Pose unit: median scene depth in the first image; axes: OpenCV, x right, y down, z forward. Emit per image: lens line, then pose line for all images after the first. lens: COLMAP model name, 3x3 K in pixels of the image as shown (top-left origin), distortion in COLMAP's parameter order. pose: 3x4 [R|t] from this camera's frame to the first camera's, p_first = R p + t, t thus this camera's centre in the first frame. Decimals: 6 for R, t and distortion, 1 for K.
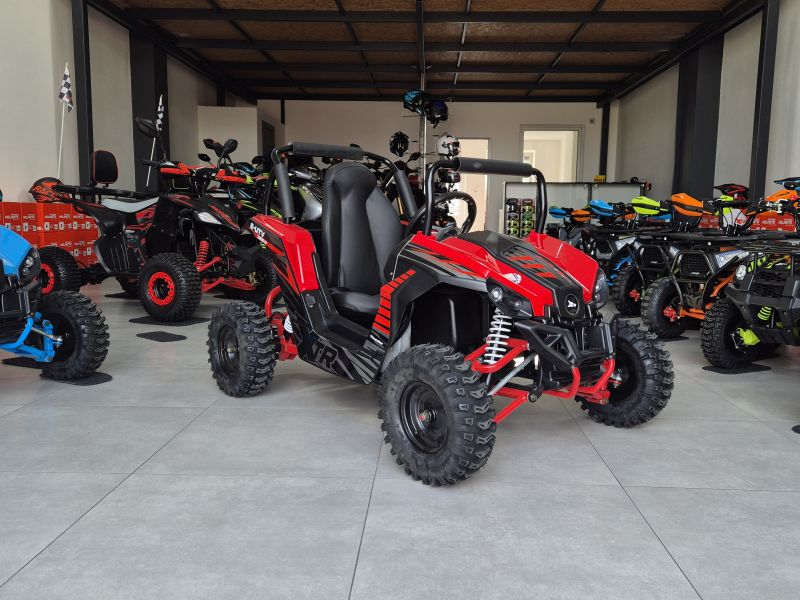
lens RADIAL K [[721.6, 0, 400.0], [0, 721.6, 300.0], [0, 0, 1]] dist [0.029732, 0.003568]
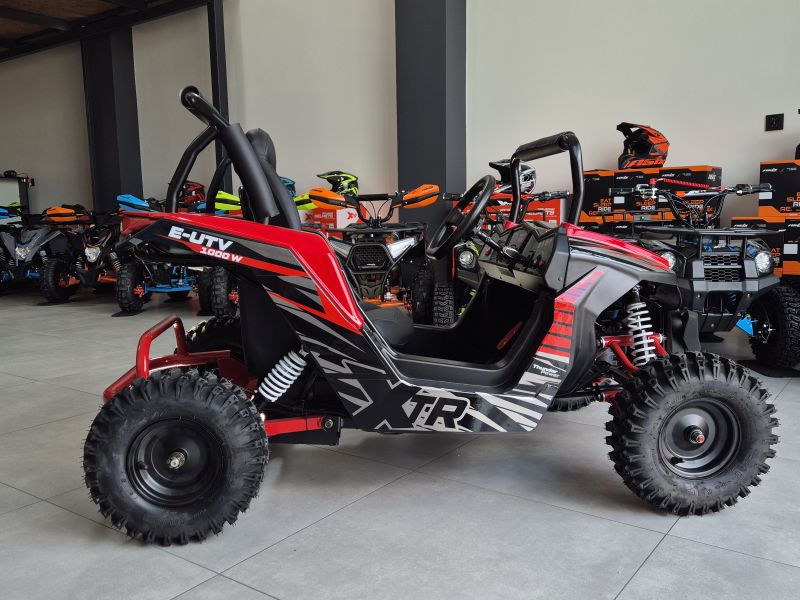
lens RADIAL K [[721.6, 0, 400.0], [0, 721.6, 300.0], [0, 0, 1]] dist [0.029732, 0.003568]
pose [[0.550824, -0.123283, 0.825466, -0.677366], [0.123352, 0.990194, 0.065574, -0.077645], [-0.825456, 0.065703, 0.560630, 0.644452]]
